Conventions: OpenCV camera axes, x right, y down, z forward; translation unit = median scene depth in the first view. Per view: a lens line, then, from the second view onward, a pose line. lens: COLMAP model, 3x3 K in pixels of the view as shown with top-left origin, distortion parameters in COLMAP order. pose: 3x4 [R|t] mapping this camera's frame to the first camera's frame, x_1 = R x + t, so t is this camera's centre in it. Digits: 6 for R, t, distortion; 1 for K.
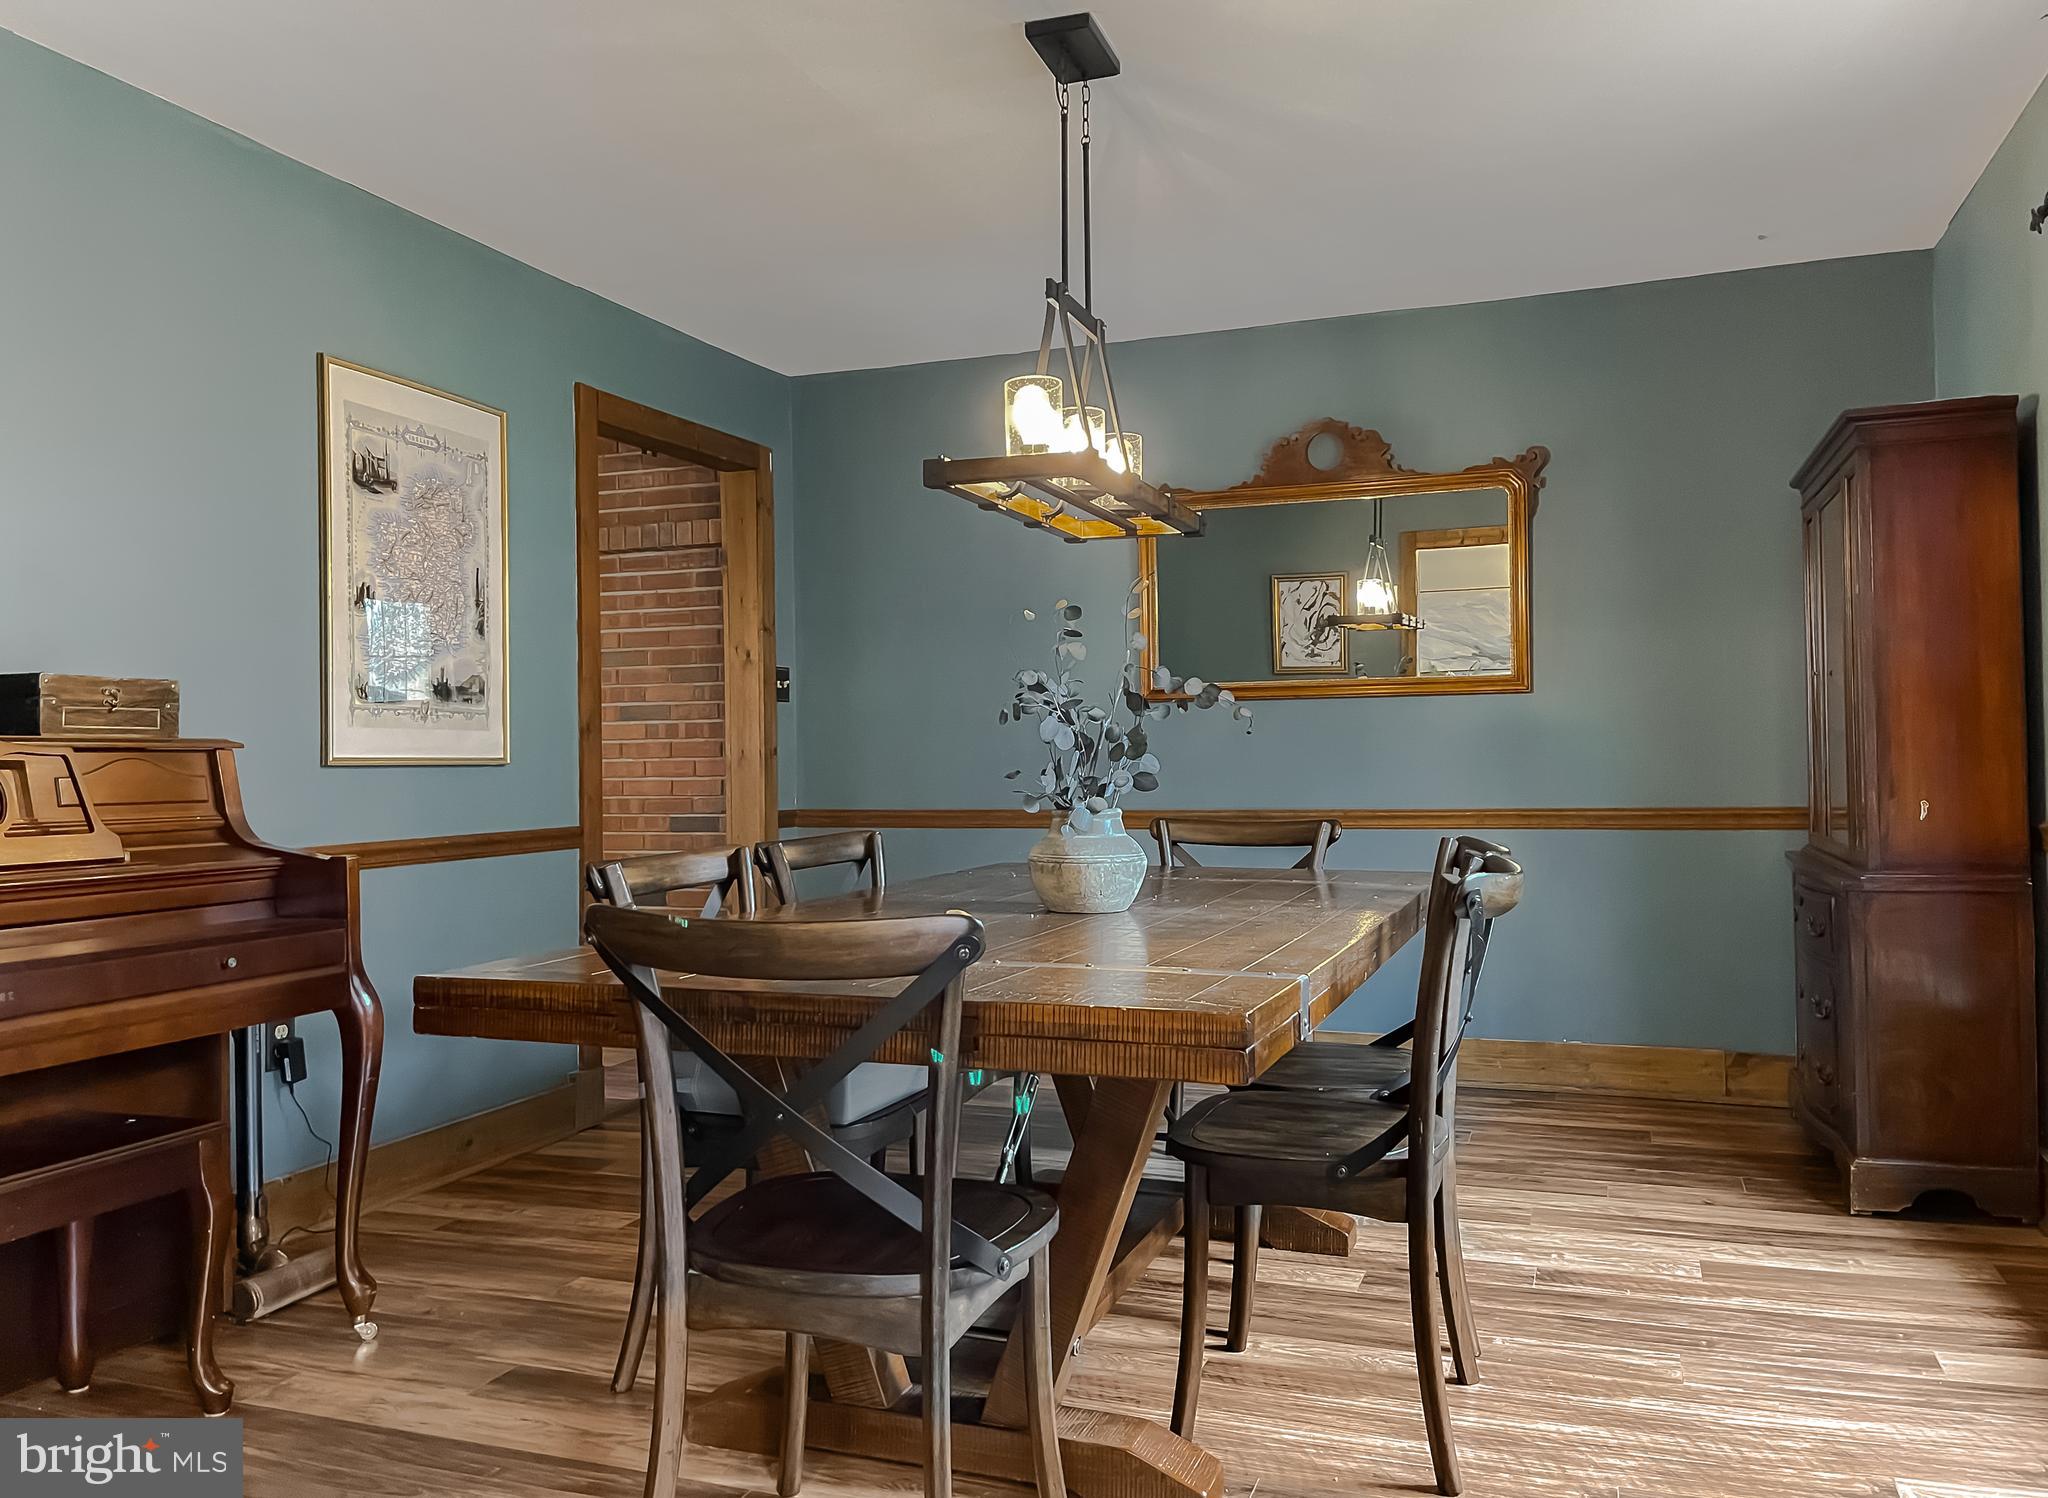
lens RADIAL K [[1676.0, 0, 1032.5], [0, 1676.0, 748.4], [0, 0, 1]] dist [0.069397, -0.072113]
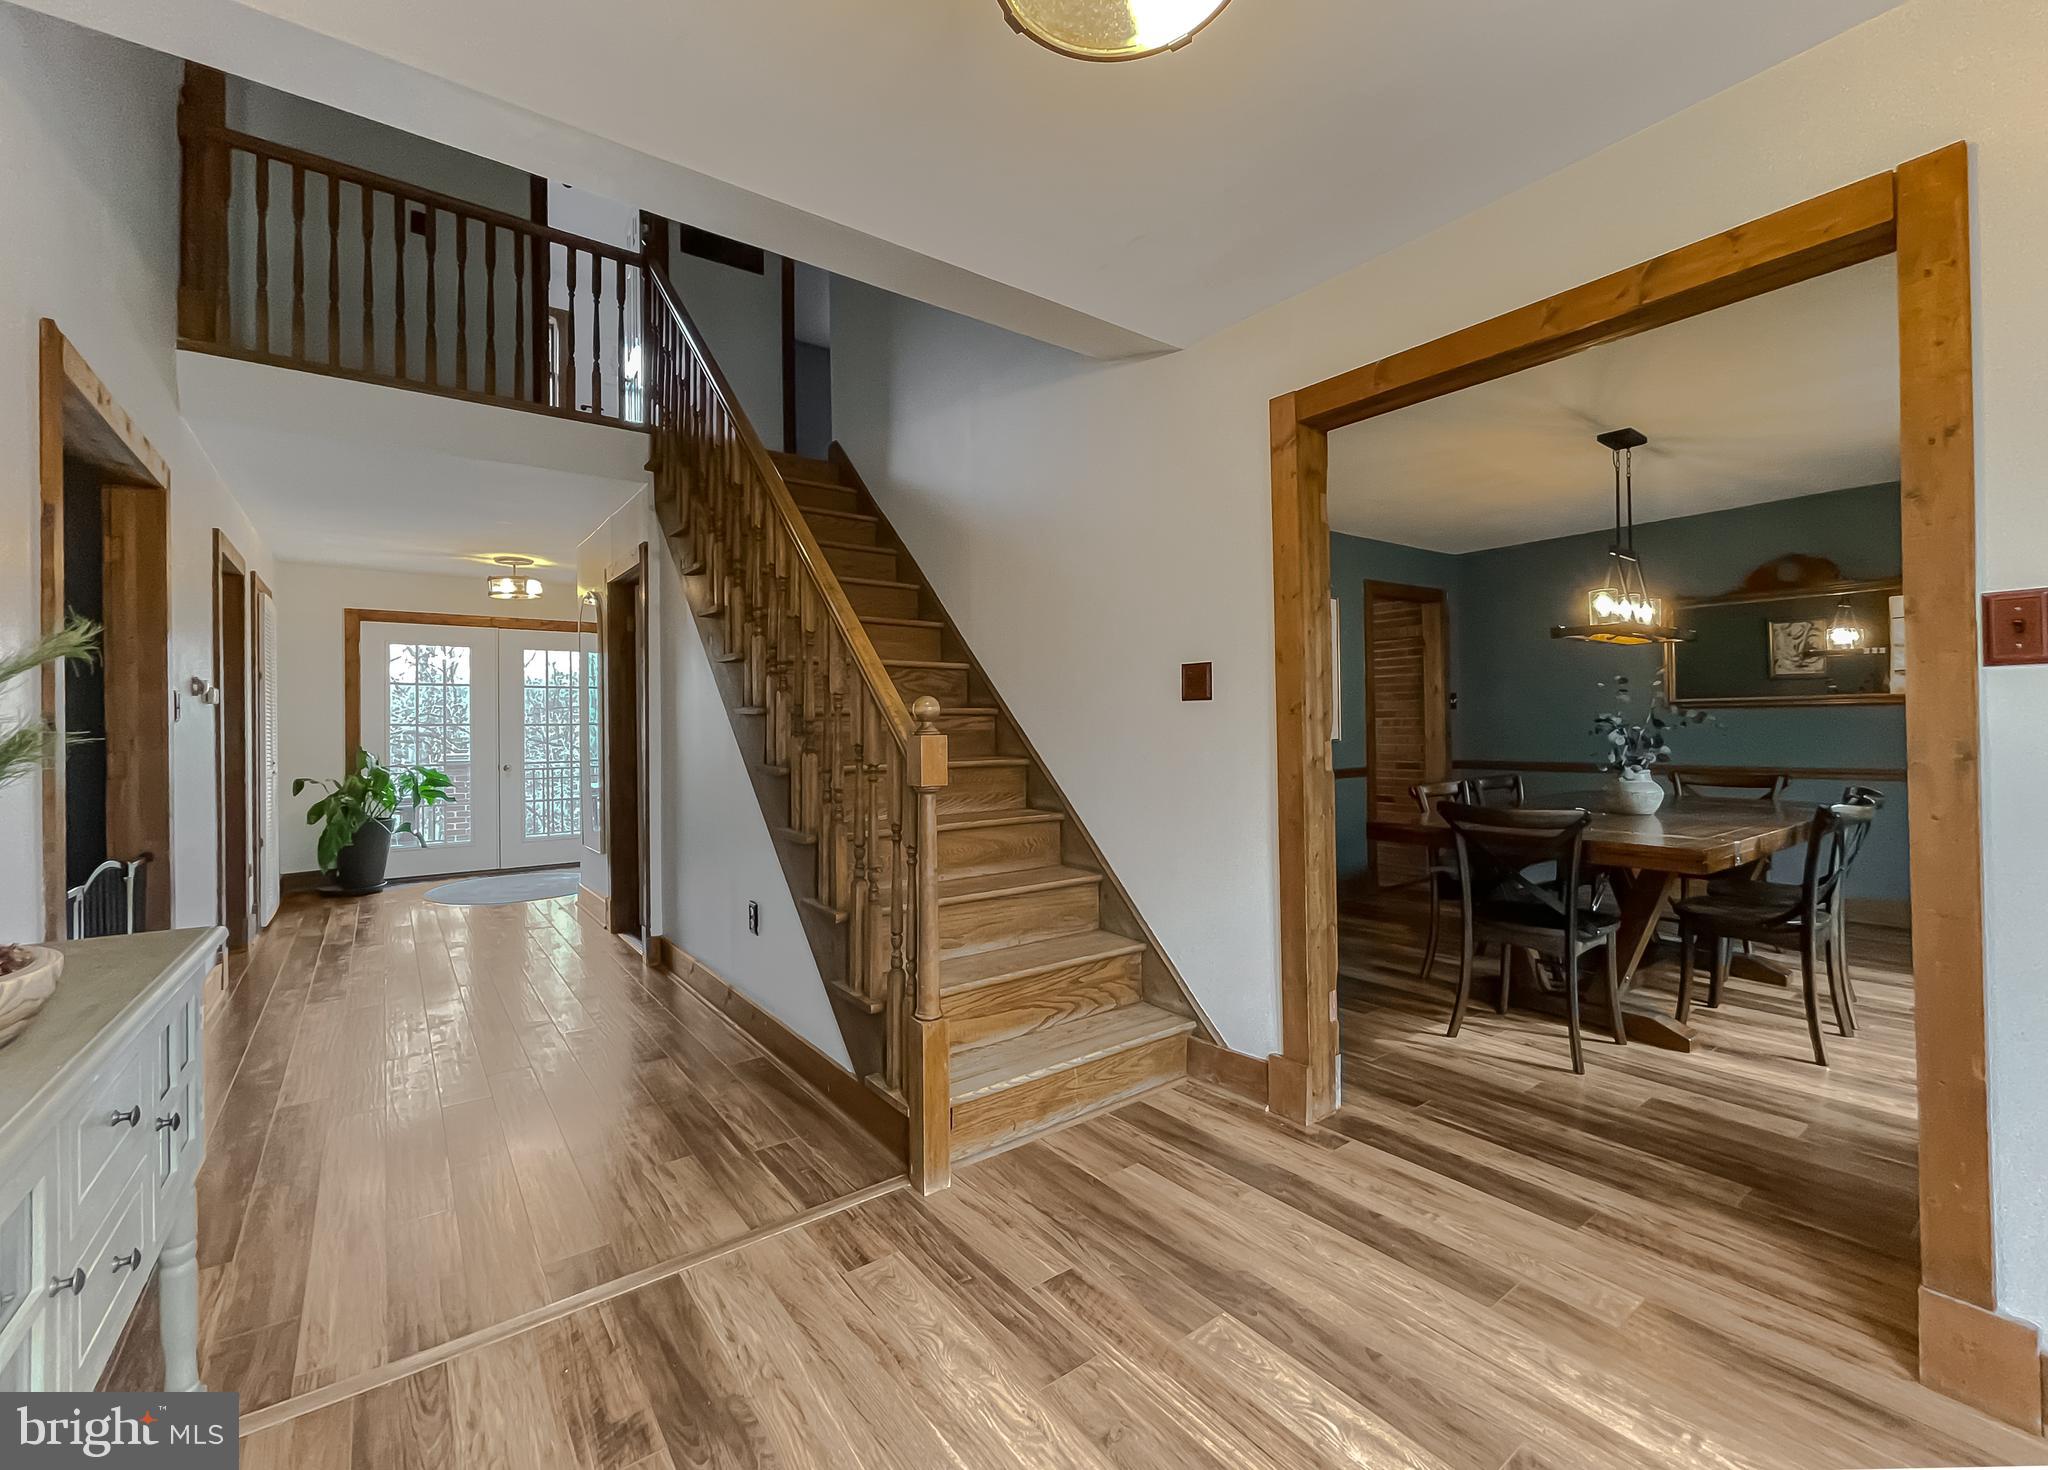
lens RADIAL K [[859.8, 0, 1023.5], [0, 859.8, 719.2], [0, 0, 1]] dist [0.001520, 0.000871]
pose [[0.836063, -0.005142, -0.548609, -0.016586], [0.005007, 0.999986, -0.001742, -0.033539], [0.548610, -0.001290, 0.836077, -0.430764]]
